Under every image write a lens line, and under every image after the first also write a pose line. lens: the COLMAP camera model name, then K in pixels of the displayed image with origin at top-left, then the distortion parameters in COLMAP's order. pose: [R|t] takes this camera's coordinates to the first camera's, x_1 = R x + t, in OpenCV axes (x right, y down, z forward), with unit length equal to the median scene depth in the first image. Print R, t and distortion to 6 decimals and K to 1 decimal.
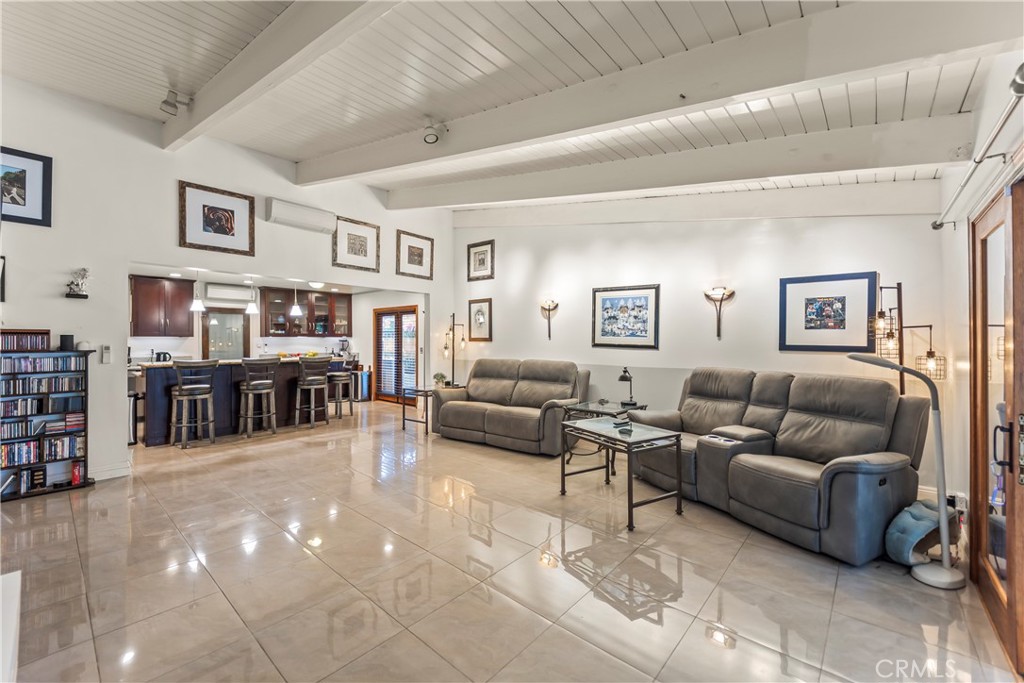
lens RADIAL K [[411.5, 0, 510.3], [0, 411.5, 336.1], [0, 0, 1]] dist [0.009844, -0.006212]
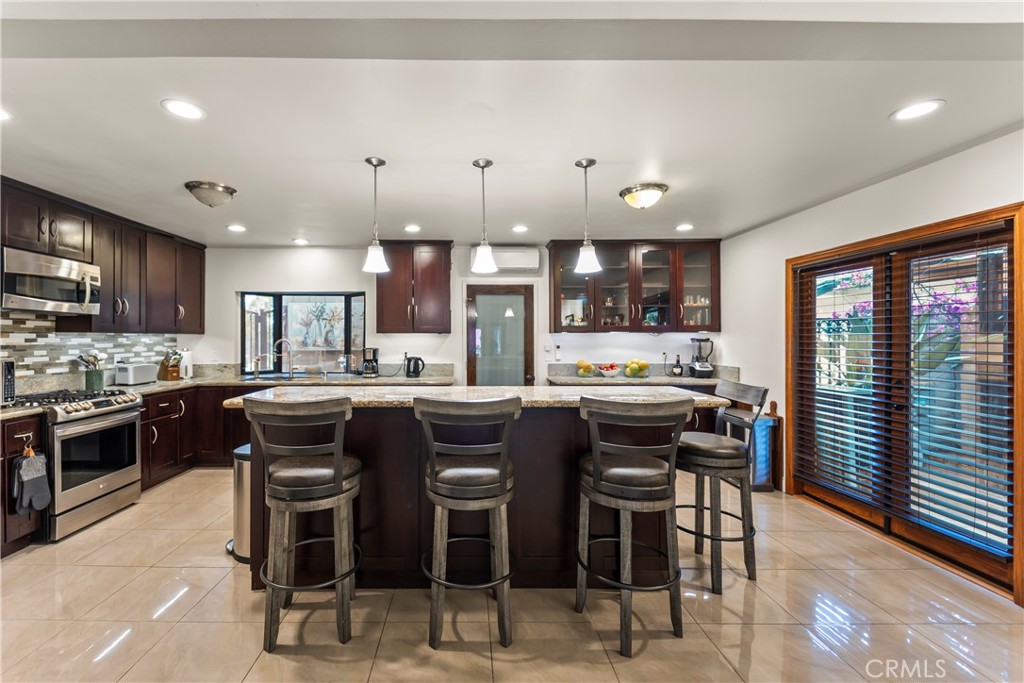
lens RADIAL K [[411.5, 0, 477.5], [0, 411.5, 337.0], [0, 0, 1]] dist [0.009844, -0.006212]
pose [[0.668779, 0.000922, -0.743461, -0.239792], [0.006224, 0.999957, 0.006839, 0.002676], [0.743436, -0.009201, 0.668744, 0.524192]]
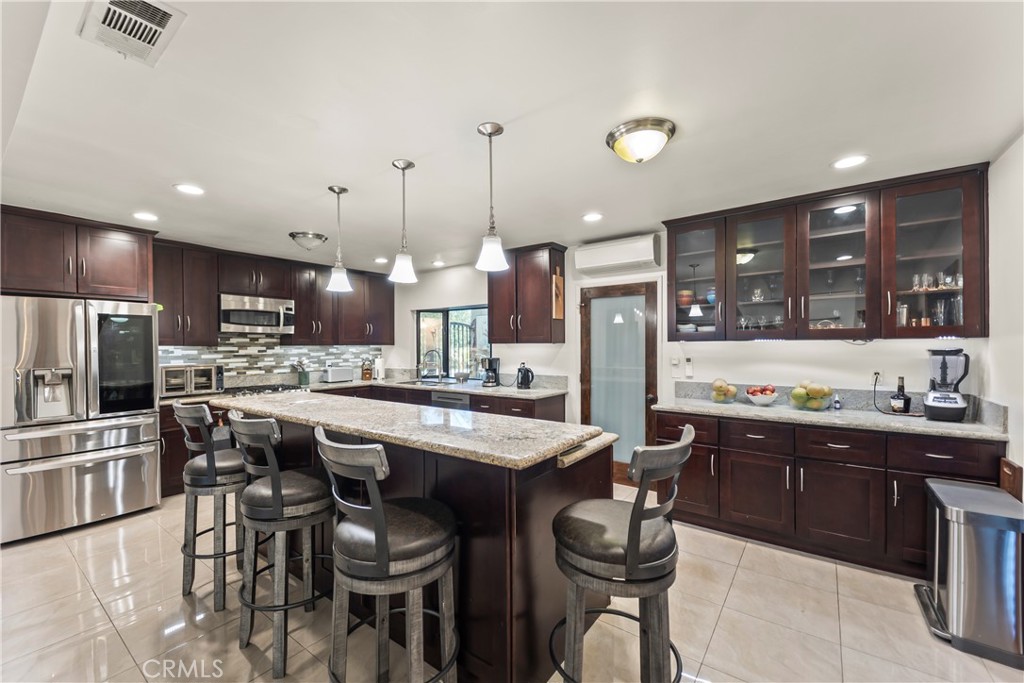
lens RADIAL K [[411.5, 0, 524.7], [0, 411.5, 345.9], [0, 0, 1]] dist [0.009844, -0.006212]
pose [[0.100672, 0.005654, -0.994904, -0.177876], [0.017017, 0.999828, 0.007404, 0.000343], [0.994774, -0.017675, 0.100559, 0.764494]]
